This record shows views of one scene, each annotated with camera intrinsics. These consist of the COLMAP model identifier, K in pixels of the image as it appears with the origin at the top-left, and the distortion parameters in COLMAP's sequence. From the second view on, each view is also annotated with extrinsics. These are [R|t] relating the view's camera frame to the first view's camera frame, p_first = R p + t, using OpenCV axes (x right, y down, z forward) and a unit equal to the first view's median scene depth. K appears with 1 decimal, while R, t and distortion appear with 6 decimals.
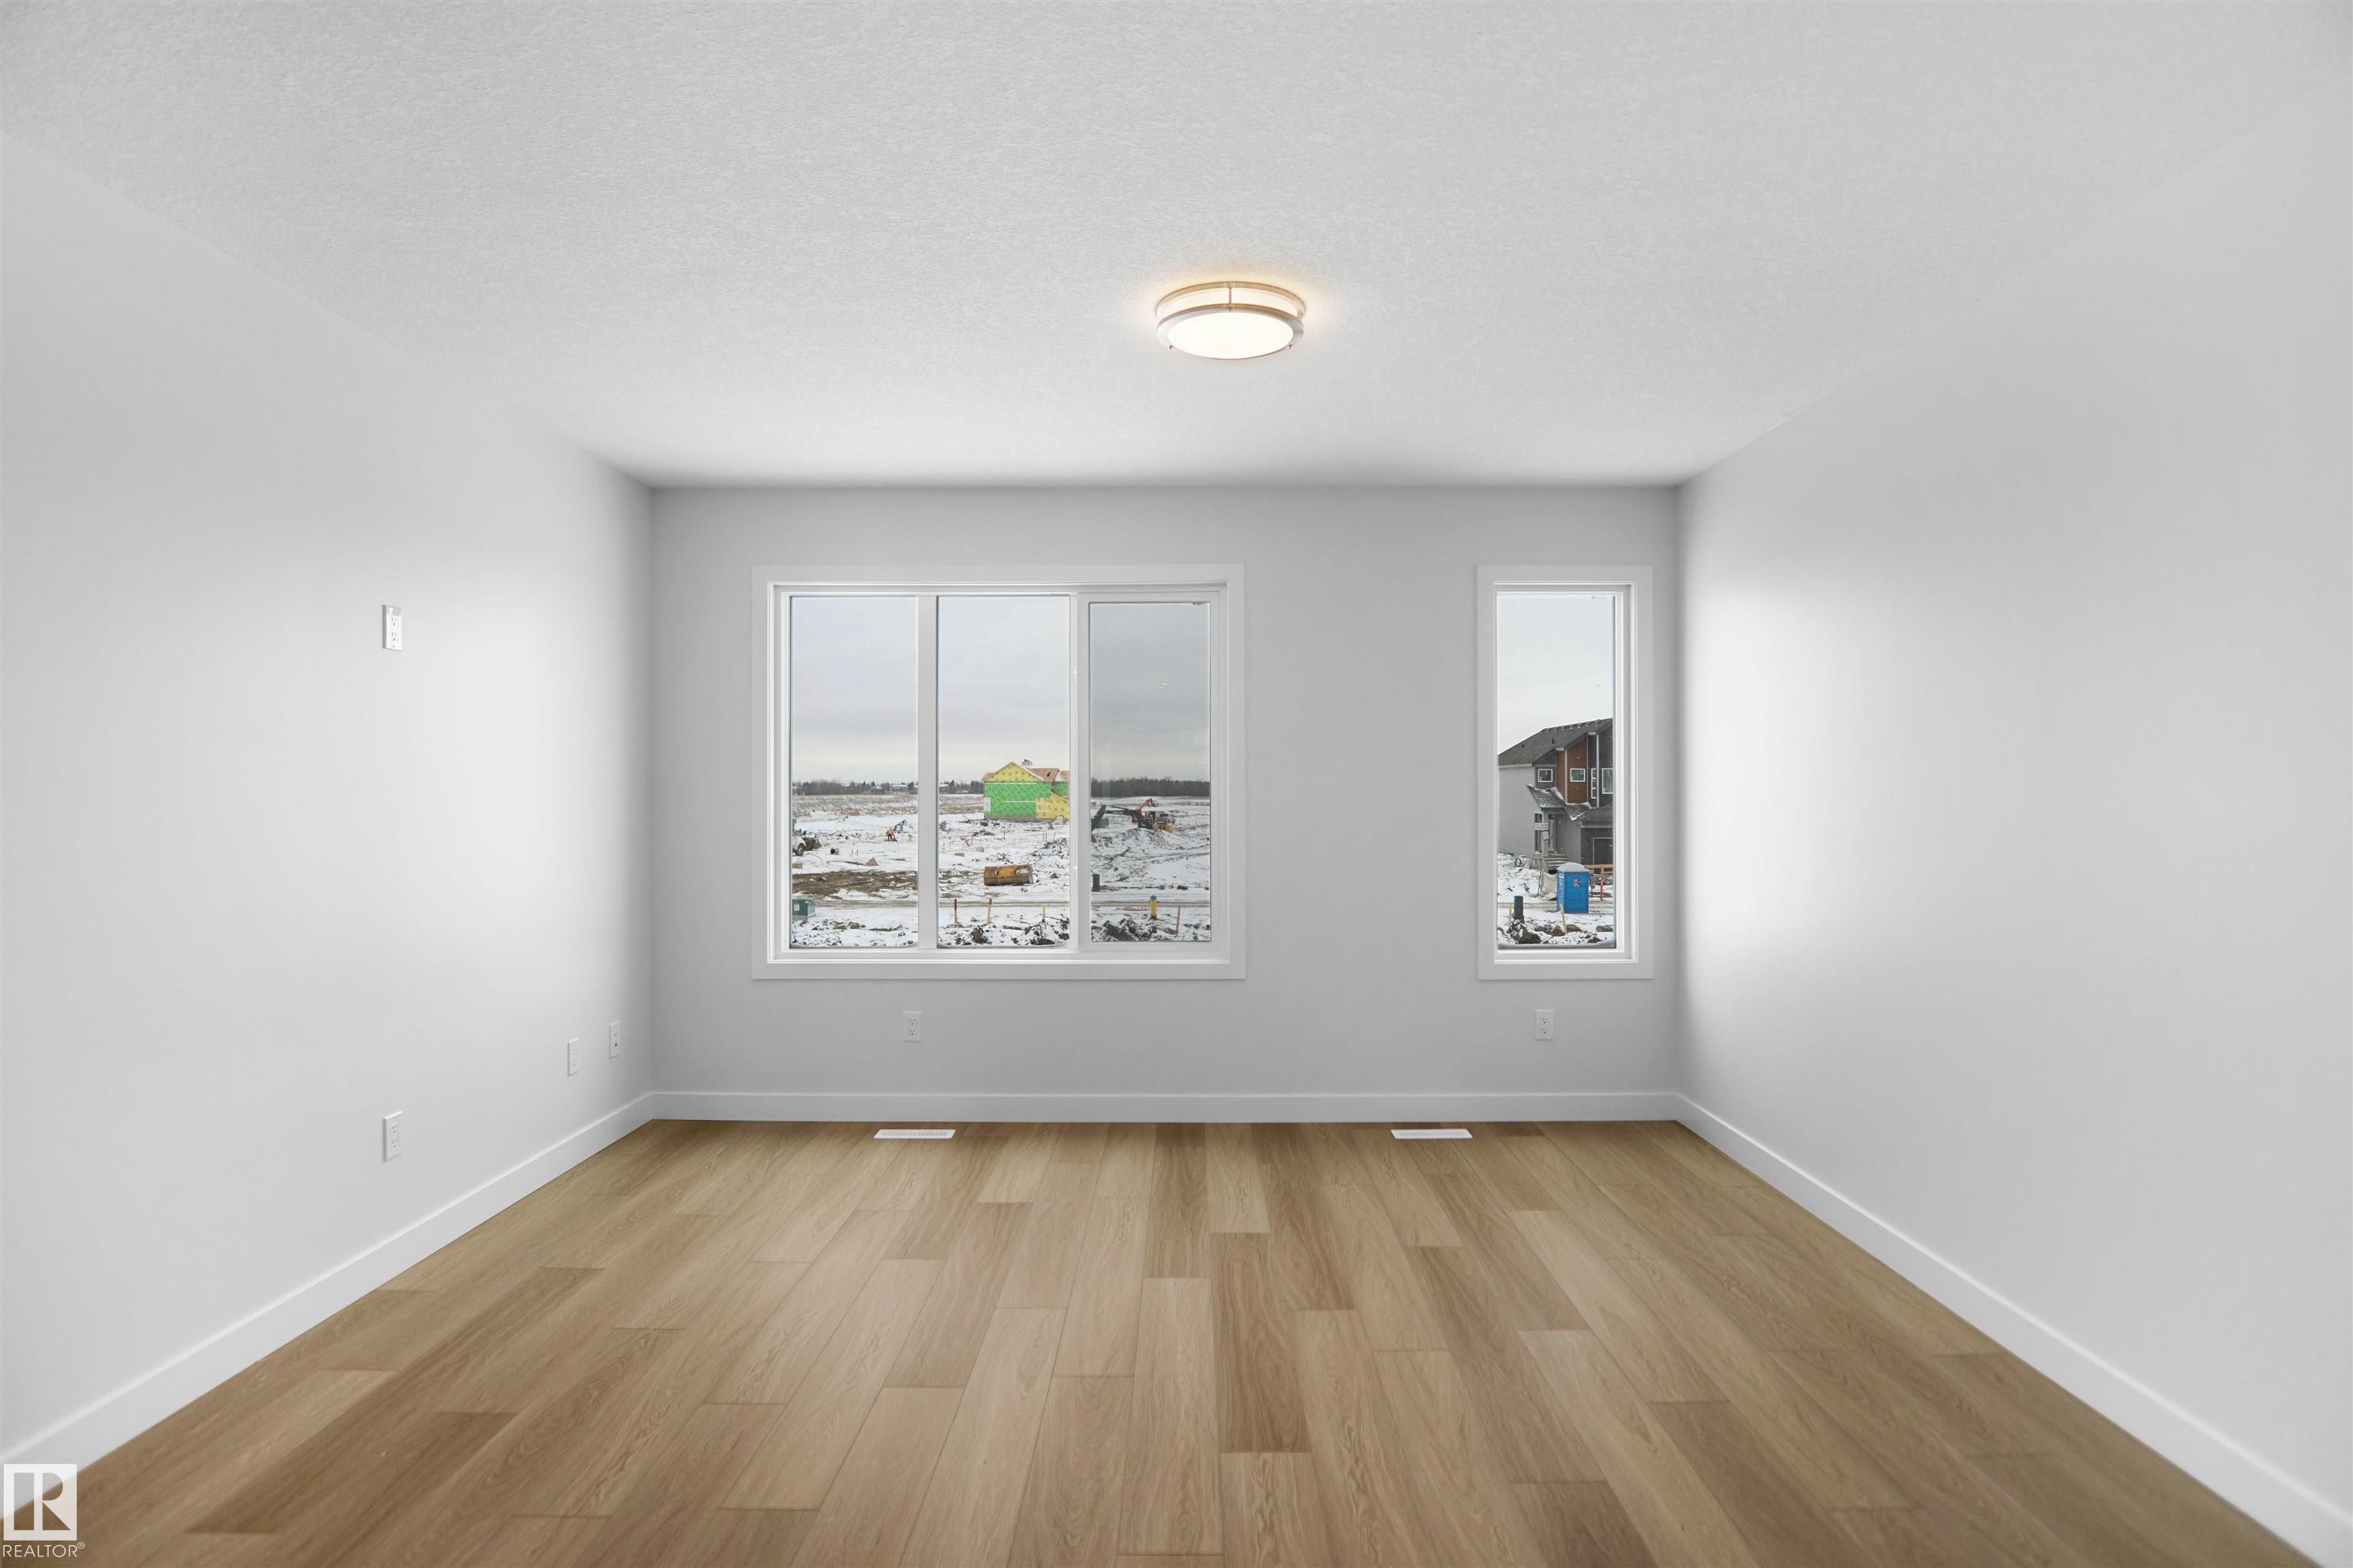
lens RADIAL K [[1279.1, 0, 1204.6], [0, 1279.1, 768.8], [0, 0, 1]] dist [-0.033155, 0.006630]
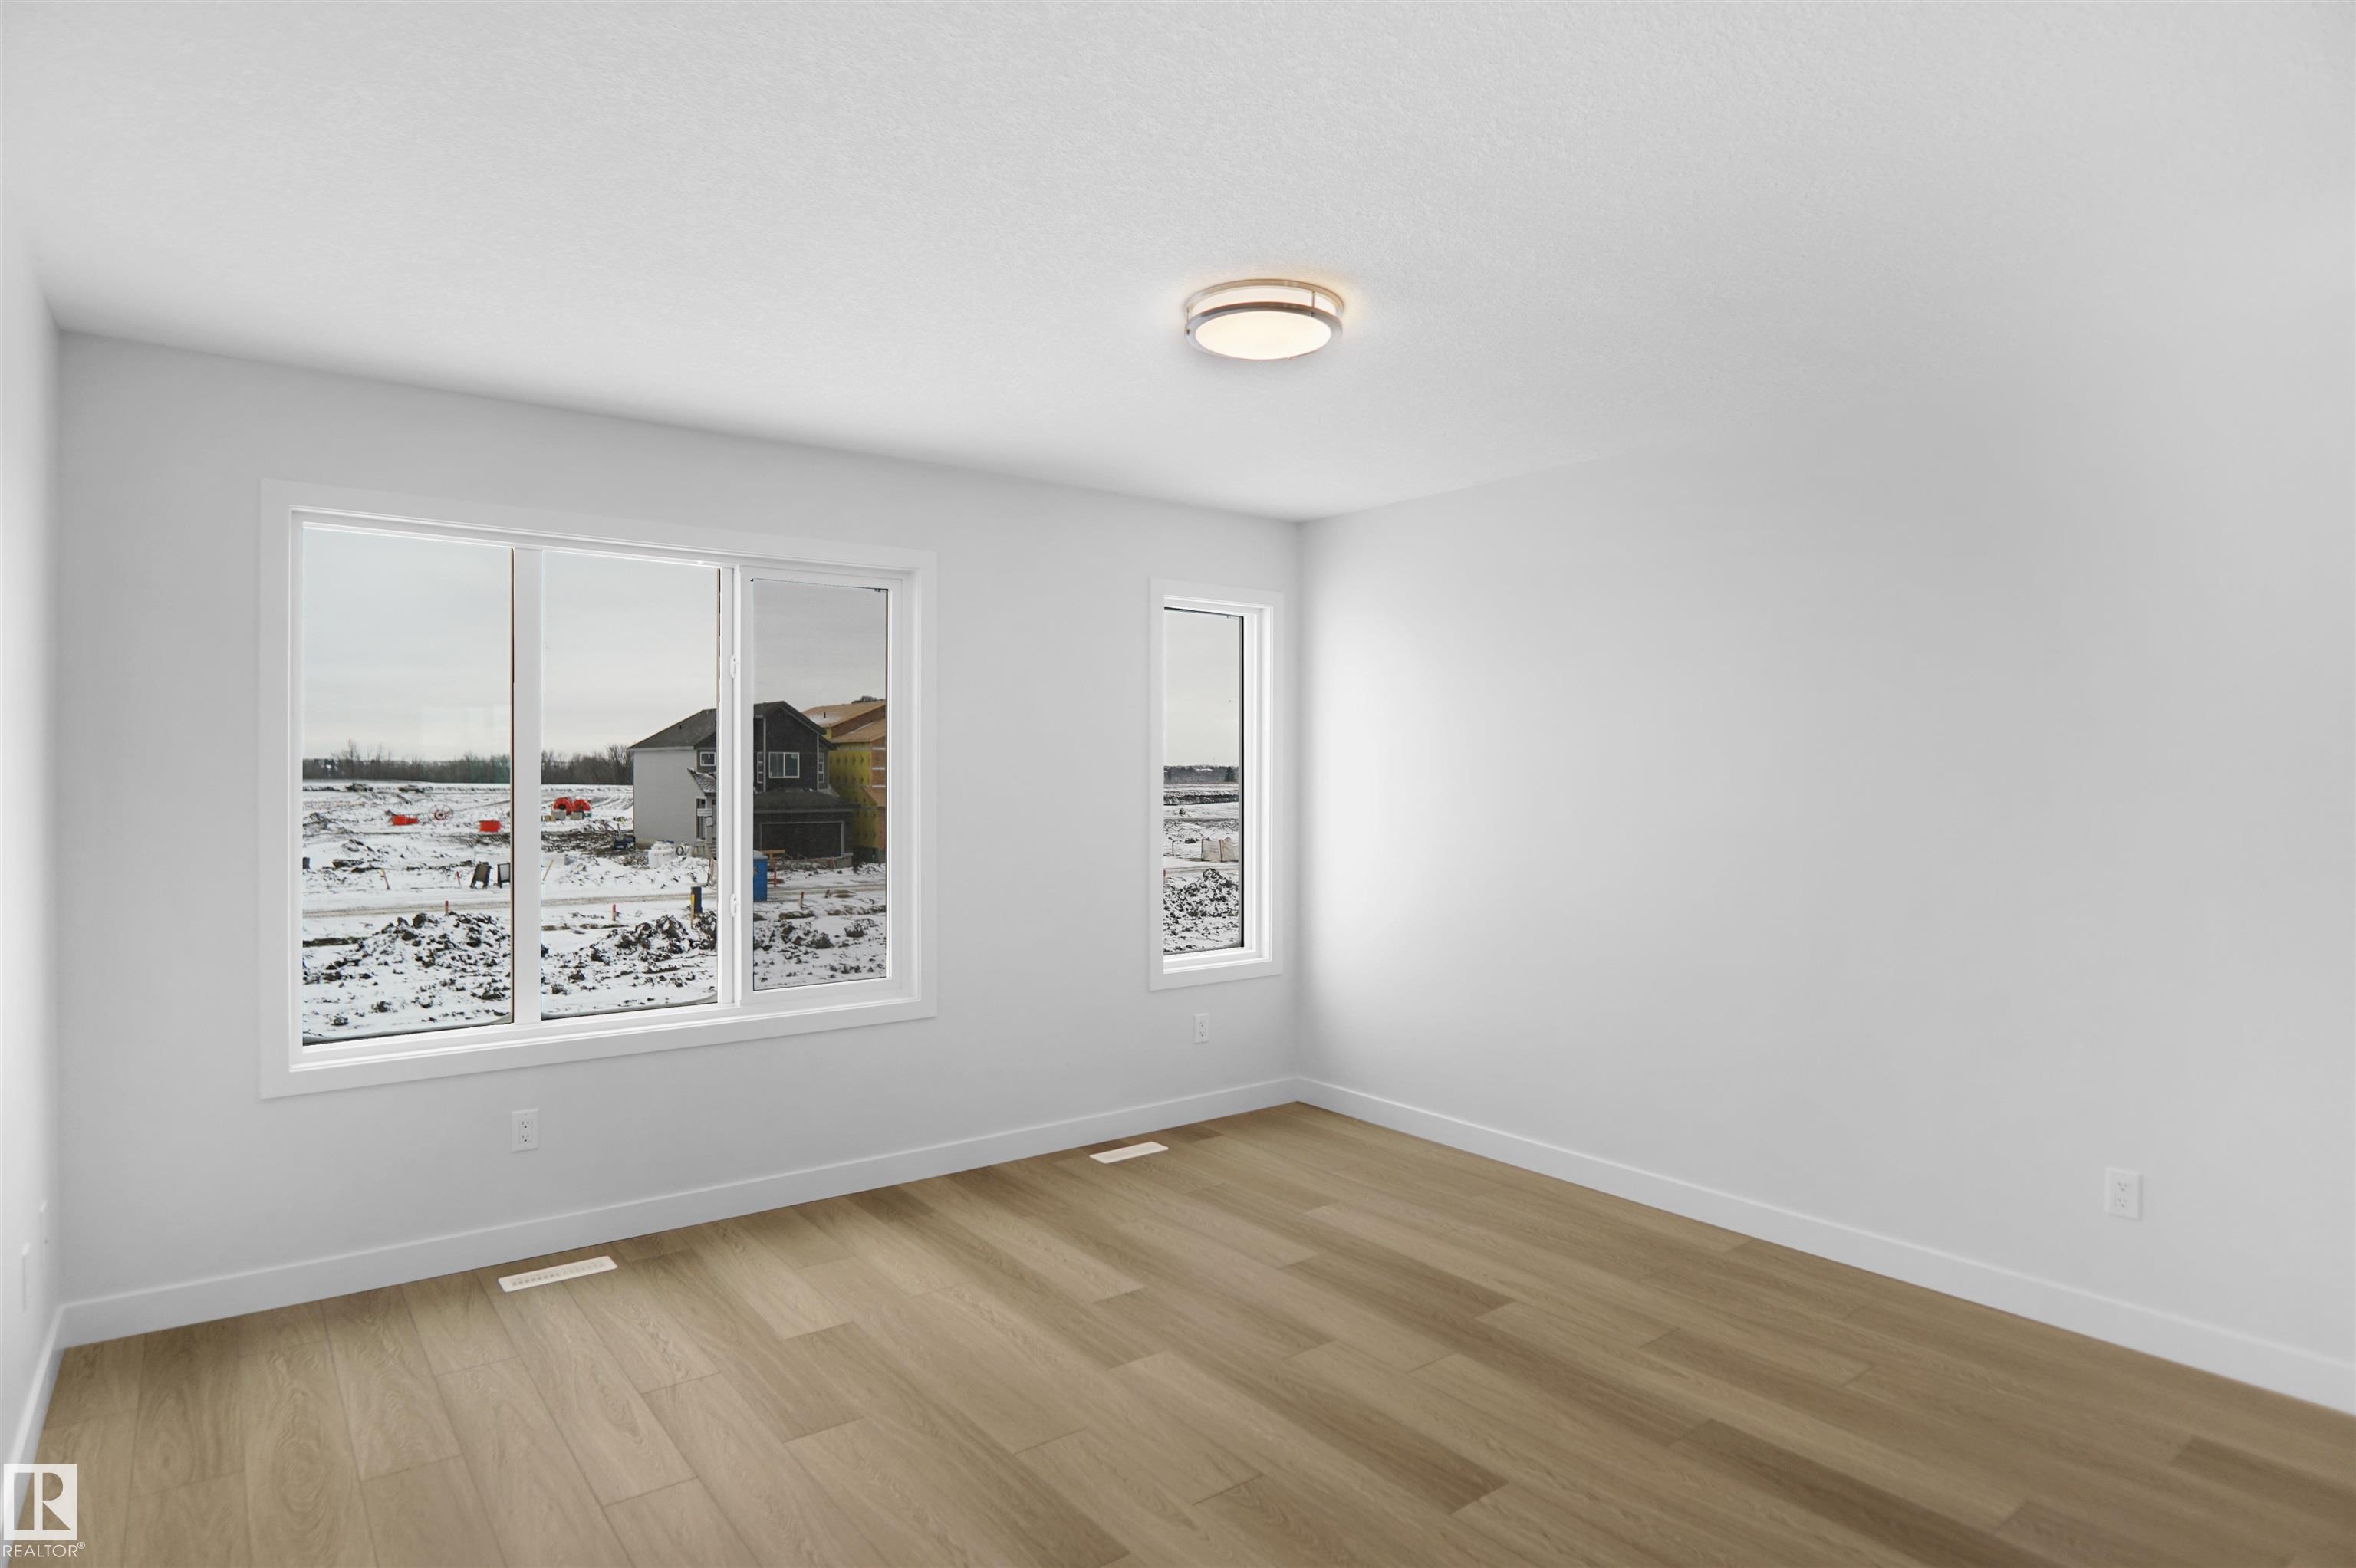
lens RADIAL K [[1280.5, 0, 1221.2], [0, 1280.5, 764.0], [0, 0, 1]] dist [-0.033155, 0.006630]
pose [[0.789067, 0.006818, 0.614269, -0.388767], [-0.012796, 0.999904, 0.005339, -0.020970], [-0.614174, -0.012073, 0.789079, 0.186429]]
